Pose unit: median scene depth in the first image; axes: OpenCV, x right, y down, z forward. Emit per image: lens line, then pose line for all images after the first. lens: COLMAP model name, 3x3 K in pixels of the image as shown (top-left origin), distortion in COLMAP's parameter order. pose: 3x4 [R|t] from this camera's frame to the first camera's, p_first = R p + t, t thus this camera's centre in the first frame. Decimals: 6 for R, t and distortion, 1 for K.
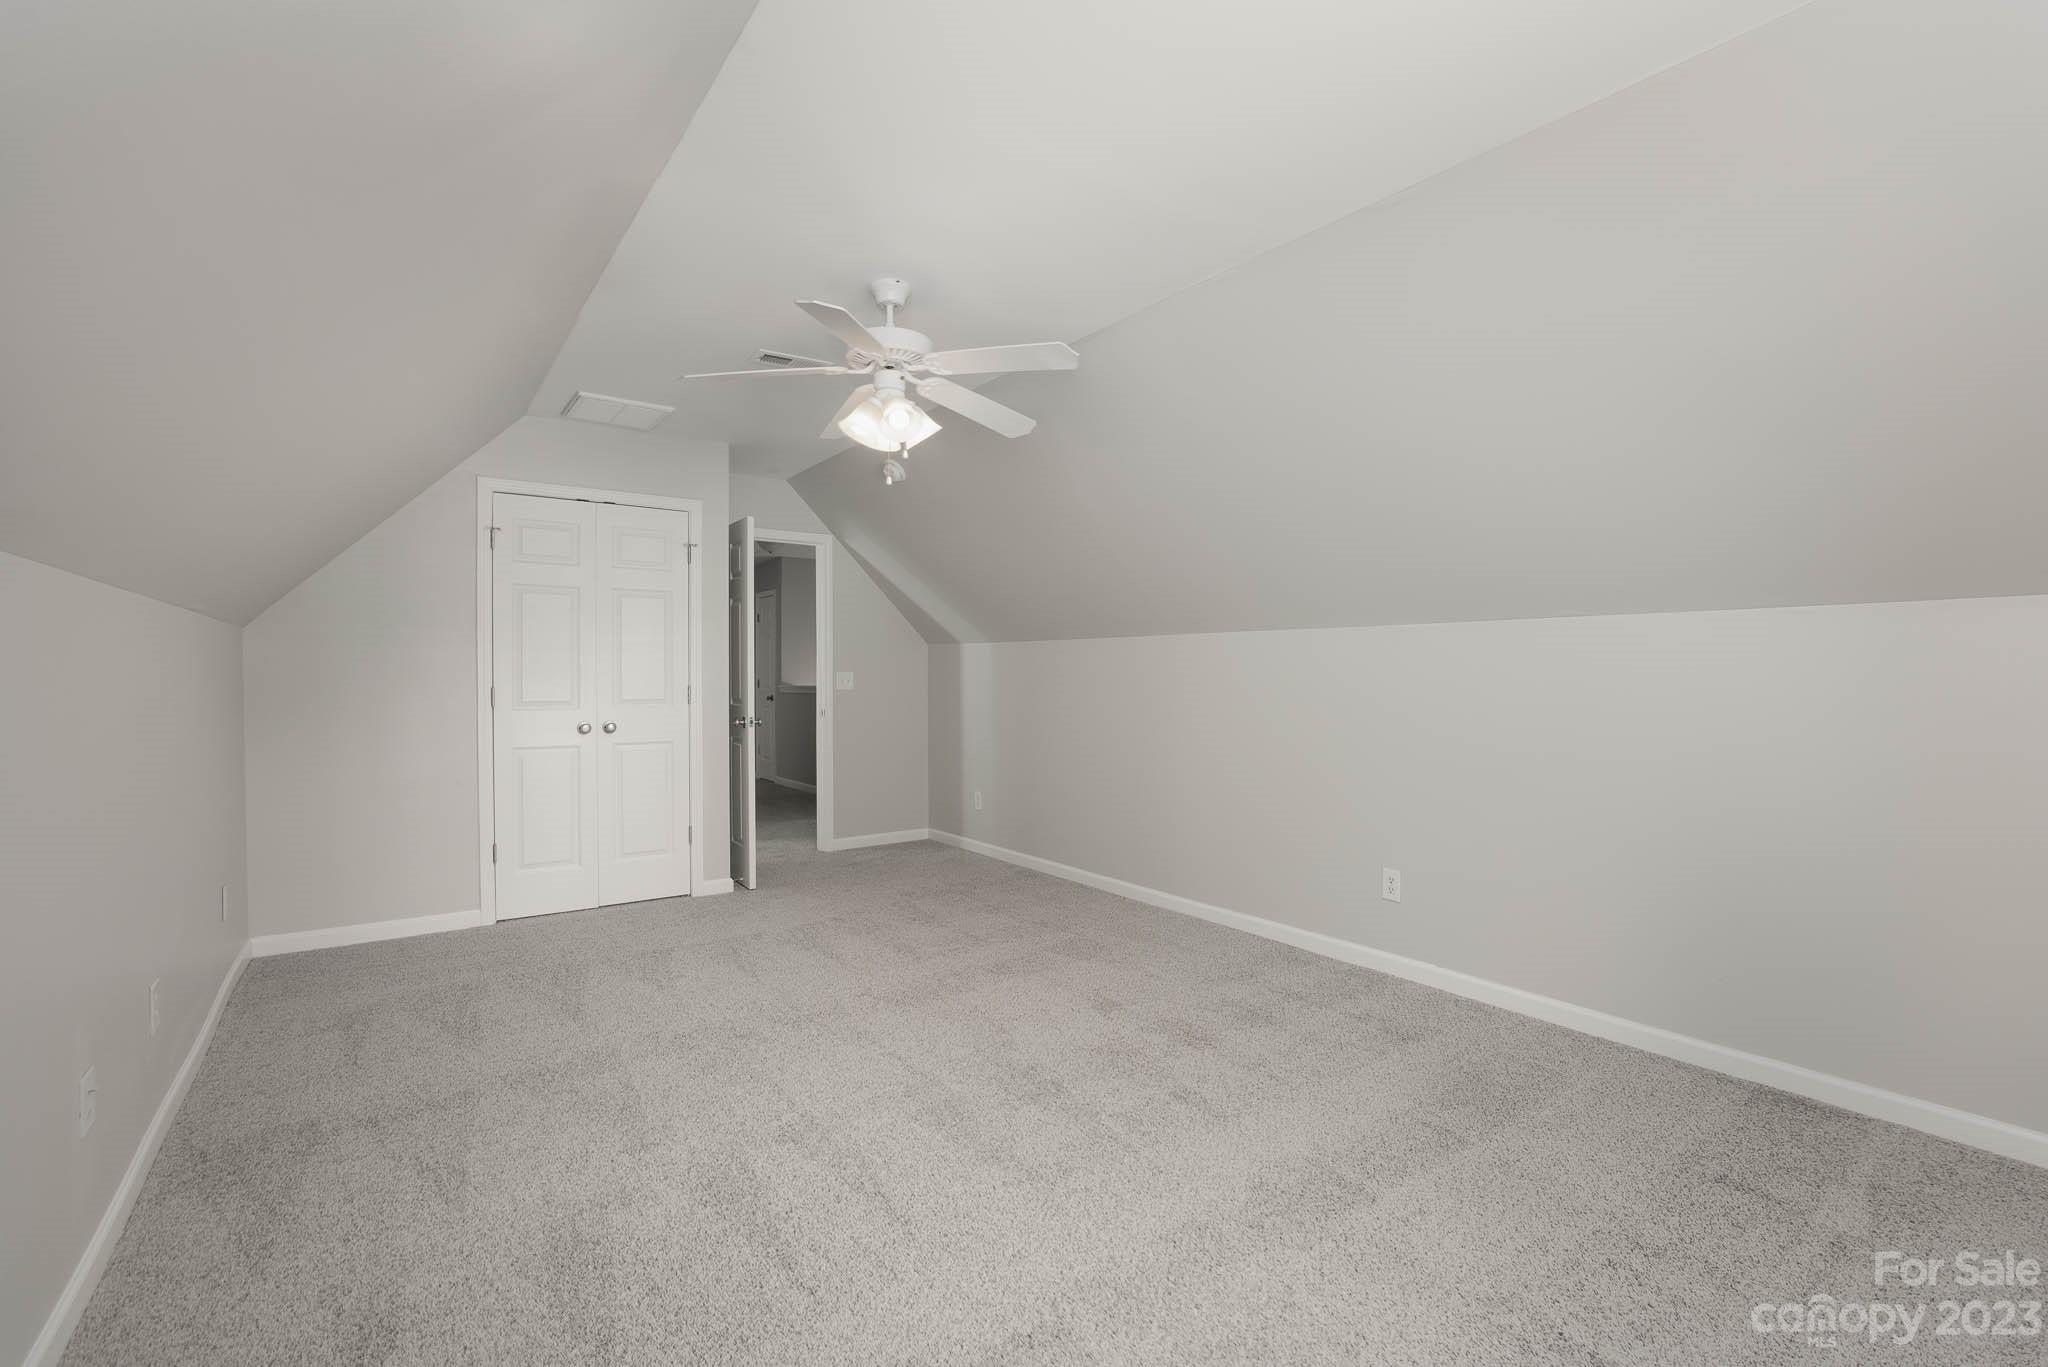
lens RADIAL K [[887.2, 0, 1009.8], [0, 887.2, 671.8], [0, 0, 1]] dist [0.003016, 0.000491]
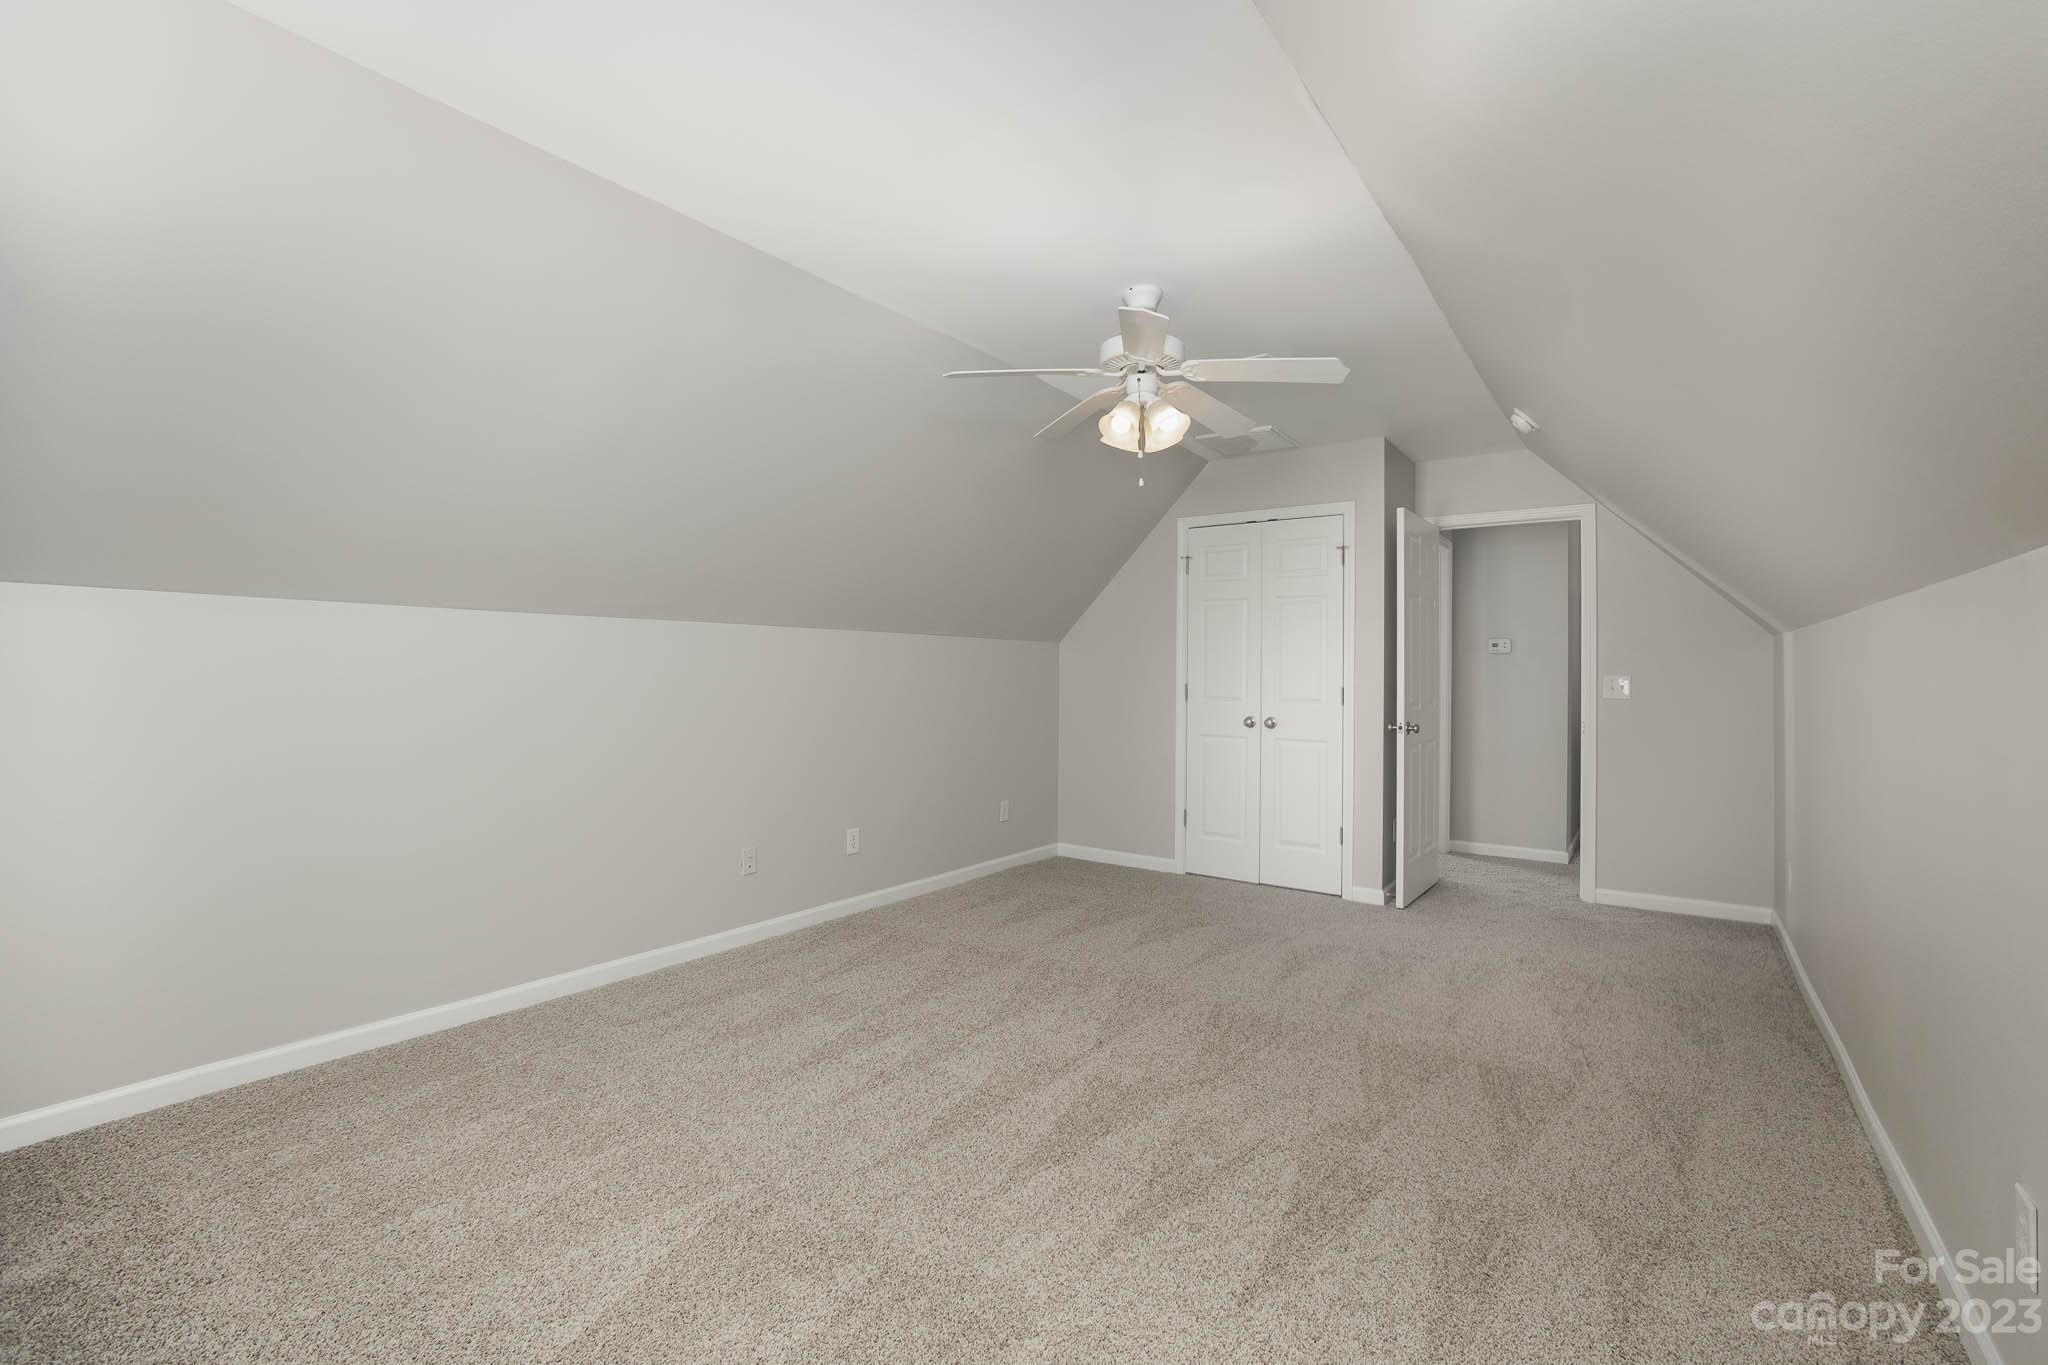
lens RADIAL K [[887.2, 0, 1009.8], [0, 887.2, 670.8], [0, 0, 1]] dist [0.003016, 0.000491]
pose [[0.358457, 0.003208, -0.933541, 0.455331], [-0.008180, 0.999967, 0.000296, -0.000326], [0.933510, 0.007530, 0.358472, 0.297594]]
